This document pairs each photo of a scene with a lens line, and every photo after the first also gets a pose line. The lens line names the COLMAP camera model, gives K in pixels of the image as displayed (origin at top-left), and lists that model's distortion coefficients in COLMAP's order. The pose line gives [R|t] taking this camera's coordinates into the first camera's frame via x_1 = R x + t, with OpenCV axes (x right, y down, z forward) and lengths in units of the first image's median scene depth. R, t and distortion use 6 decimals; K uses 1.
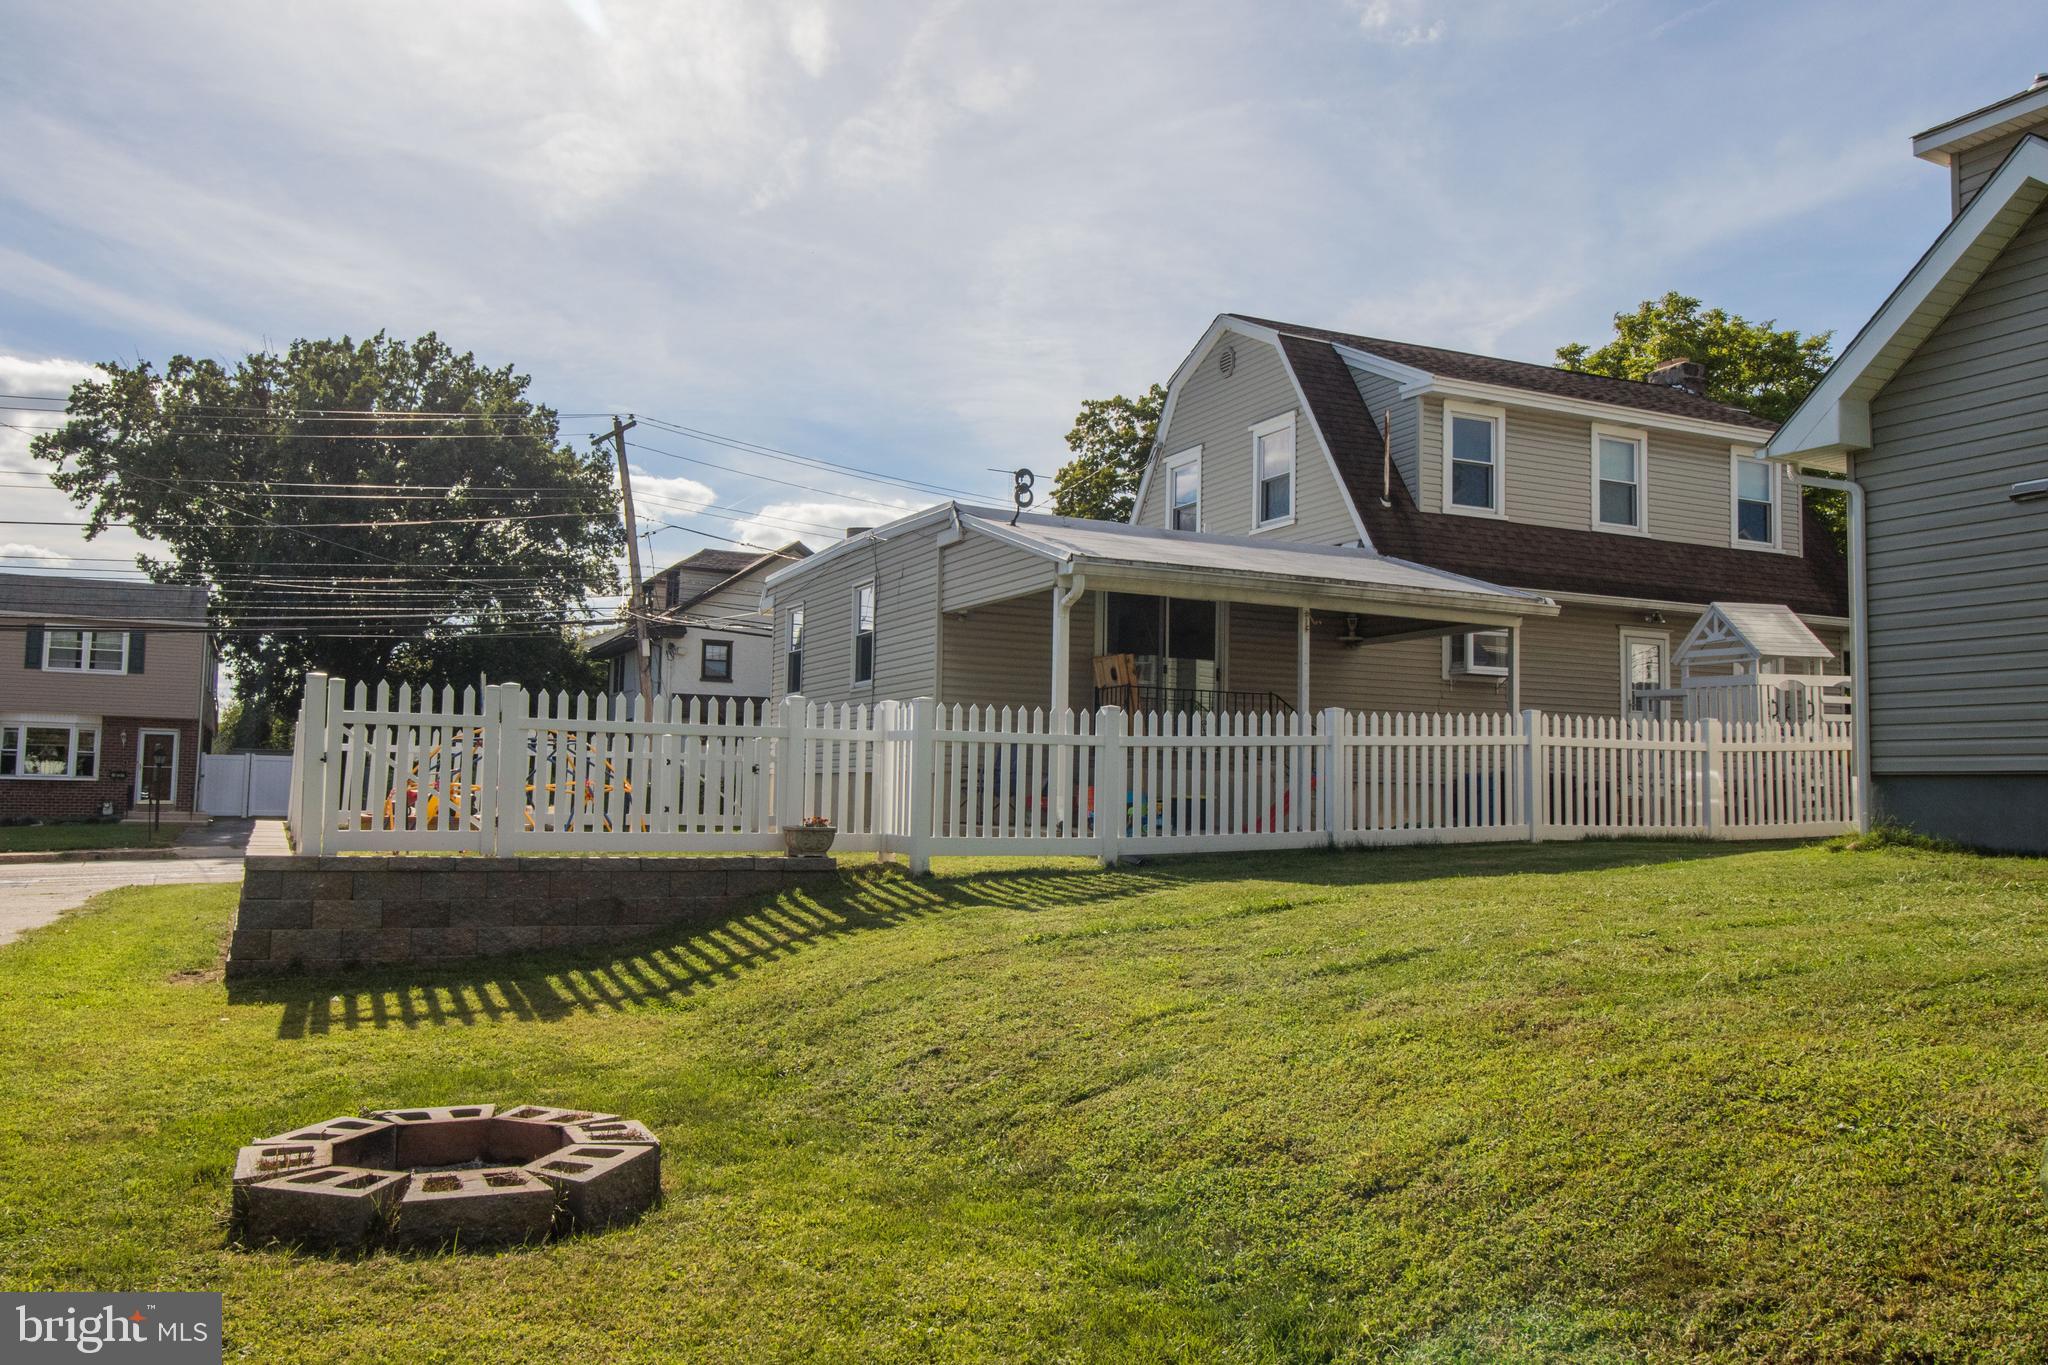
lens RADIAL K [[1695.7, 0, 1024.0], [0, 1695.7, 682.5], [0, 0, 1]] dist [0.005250, 0.002208]
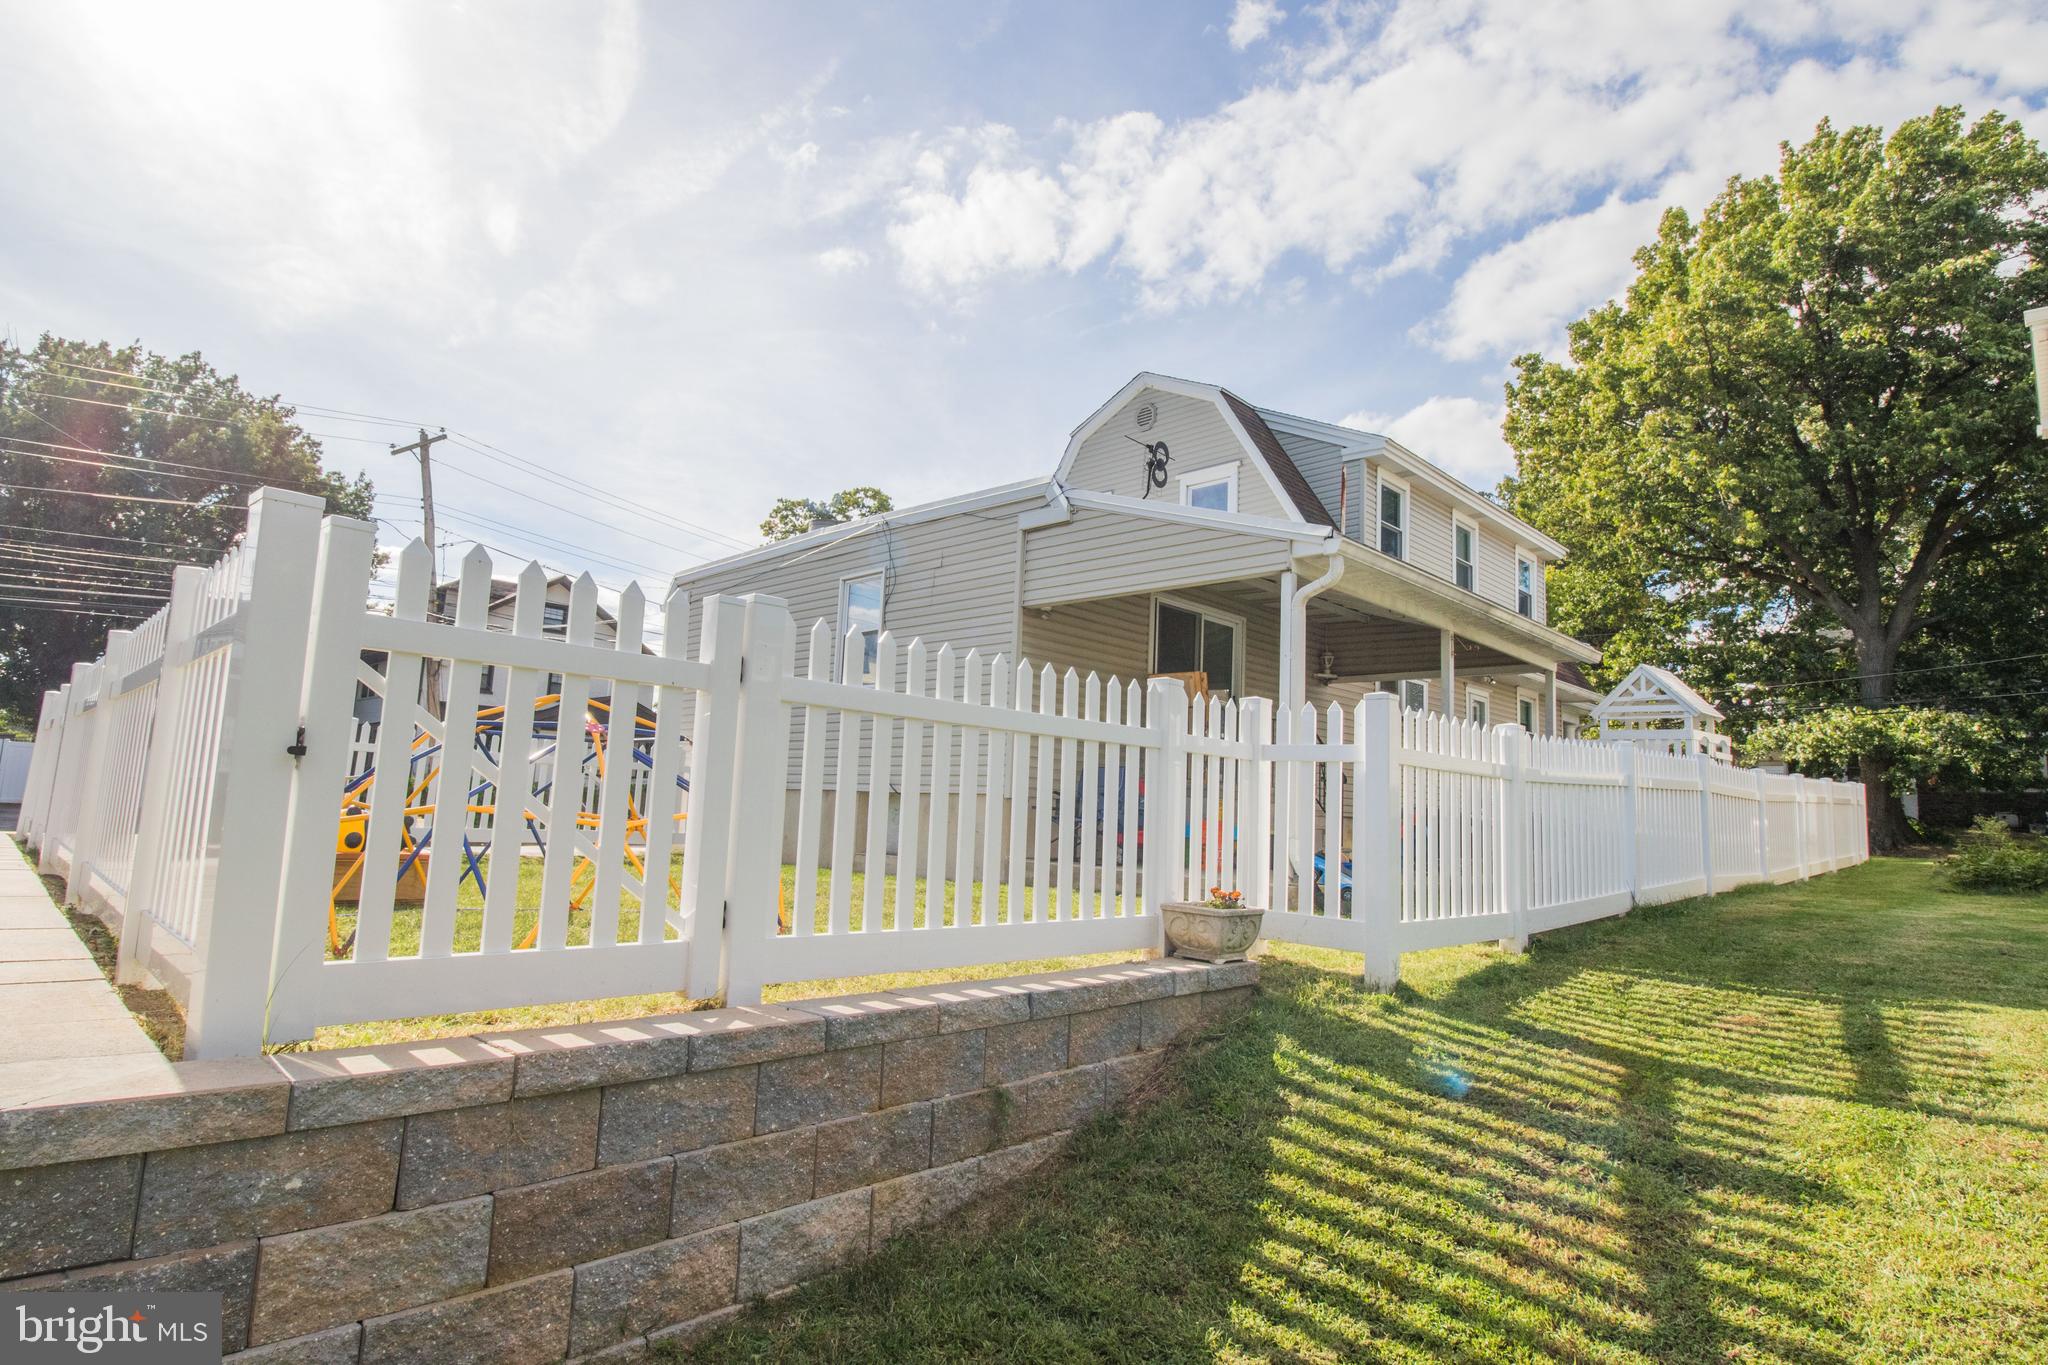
lens RADIAL K [[1091.5, 0, 1024.0], [0, 1091.5, 682.5], [0, 0, 1]] dist [0.021842, -0.028755]
pose [[0.936386, 0.066539, 0.344608, -0.220963], [-0.052756, 0.997393, -0.049232, 0.021919], [-0.346985, 0.027920, 0.937455, 0.468619]]
